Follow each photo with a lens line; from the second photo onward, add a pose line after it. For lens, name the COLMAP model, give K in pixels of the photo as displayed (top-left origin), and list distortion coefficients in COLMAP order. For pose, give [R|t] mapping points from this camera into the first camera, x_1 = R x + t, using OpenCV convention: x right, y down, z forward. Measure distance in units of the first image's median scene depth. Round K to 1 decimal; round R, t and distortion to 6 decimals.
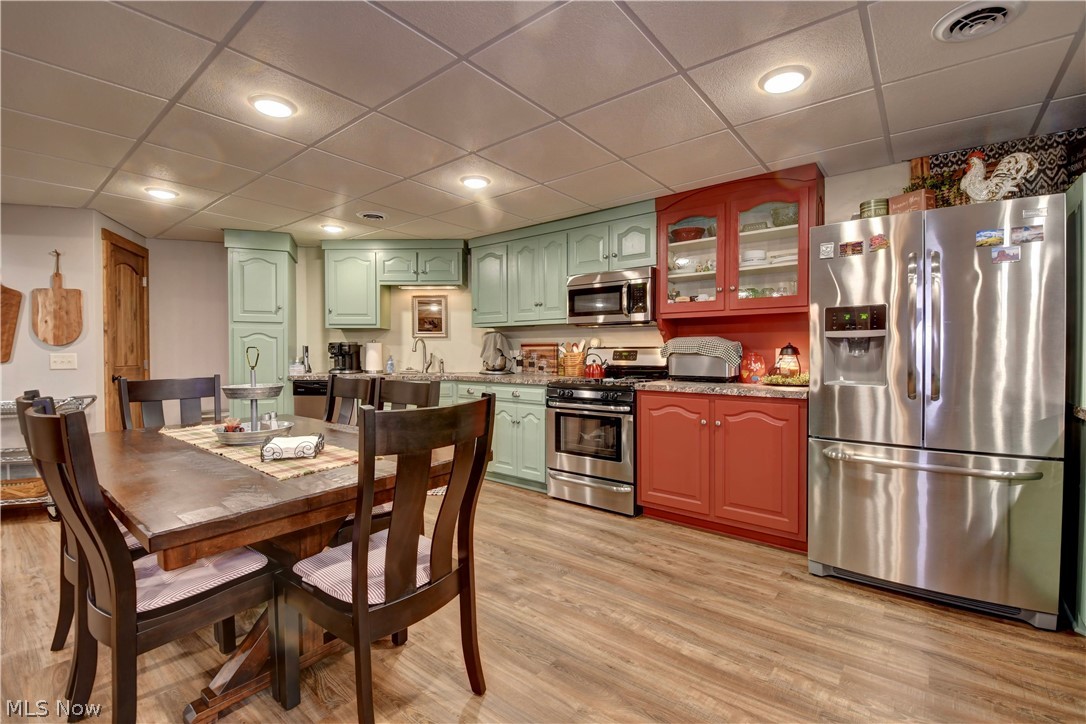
lens RADIAL K [[472.5, 0, 543.0], [0, 472.5, 362.0], [0, 0, 1]] dist [0.013057, -0.024590]
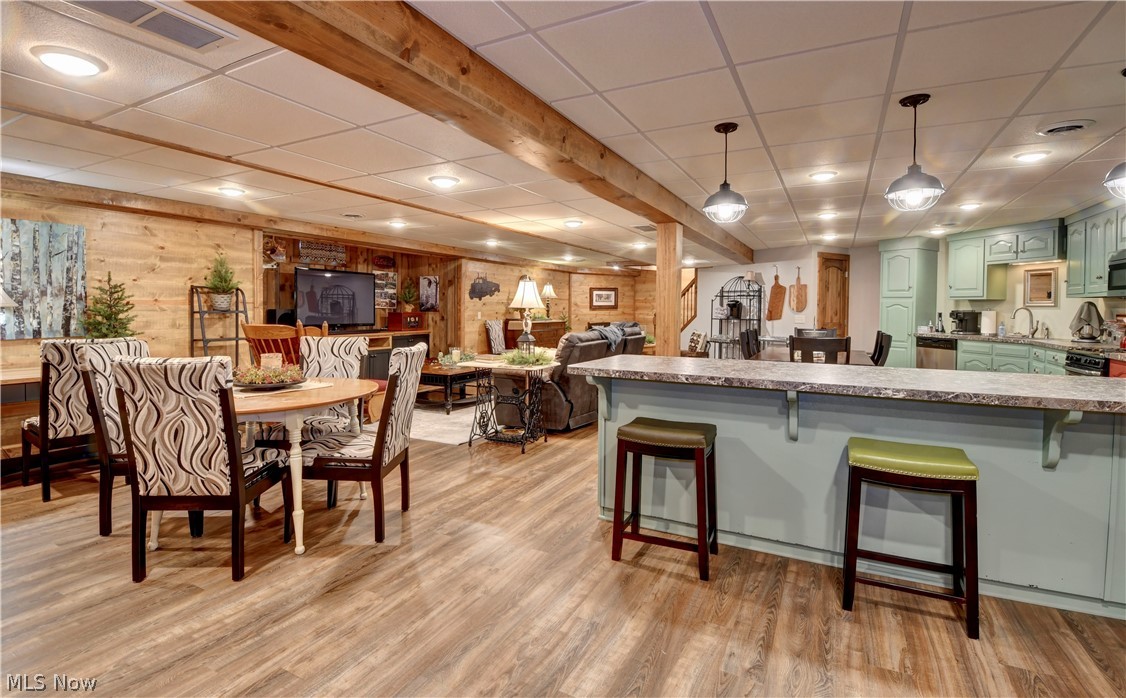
lens RADIAL K [[520.6, 0, 564.4], [0, 520.6, 324.6], [0, 0, 1]] dist [0.001042, -0.014560]
pose [[0.190465, 0.034801, -0.981077, 0.842993], [-0.028998, 0.999135, 0.029812, -0.014387], [0.981266, 0.022771, 0.191309, -0.377713]]
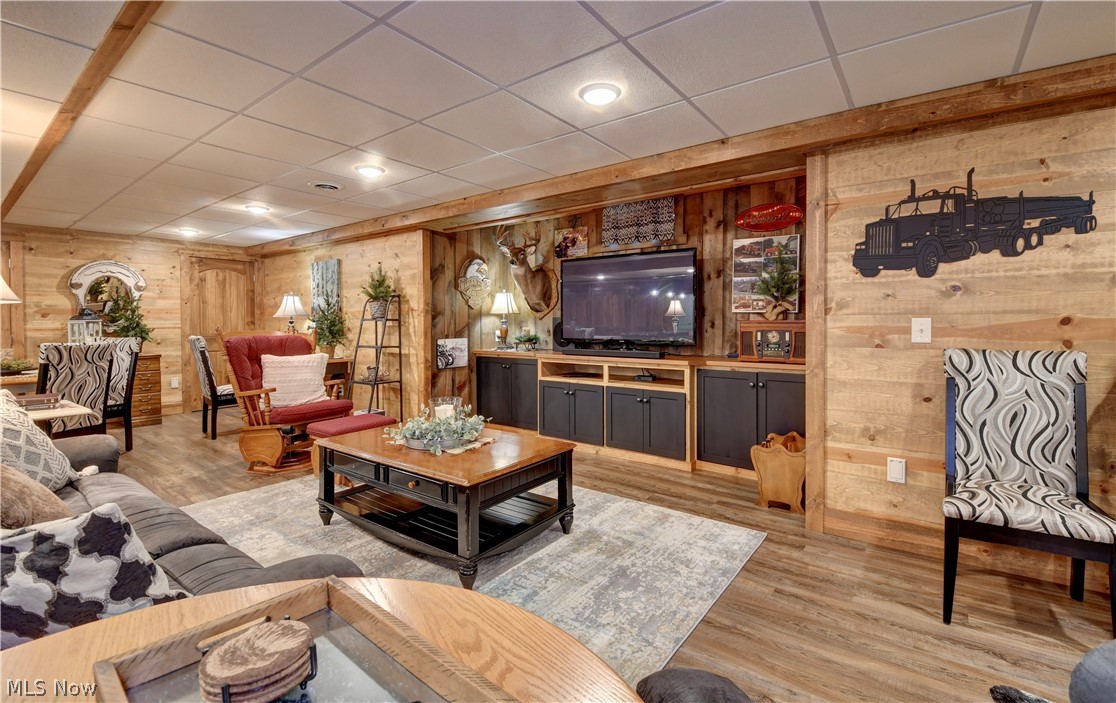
lens RADIAL K [[489.4, 0, 558.0], [0, 489.4, 328.2], [0, 0, 1]] dist [0.011981, -0.019675]
pose [[-0.999504, 0.007214, -0.030639, -0.817431], [0.006213, 0.999448, 0.032624, -0.000781], [0.030857, 0.032418, -0.998998, 0.224048]]
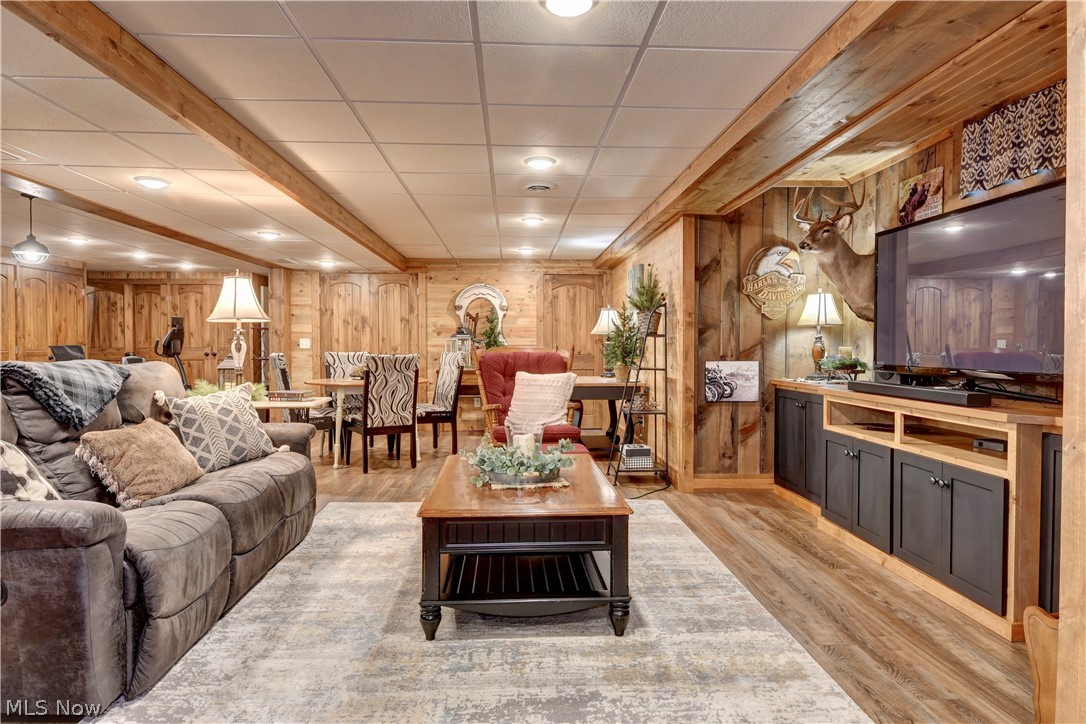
lens RADIAL K [[656.3, 0, 538.3], [0, 656.3, 359.1], [0, 0, 1]] dist [0.006165, -0.003986]
pose [[-0.662659, -0.014225, 0.748786, -1.221640], [0.015762, 0.999333, 0.032933, 0.014609], [-0.748755, 0.033626, -0.661993, 0.046780]]
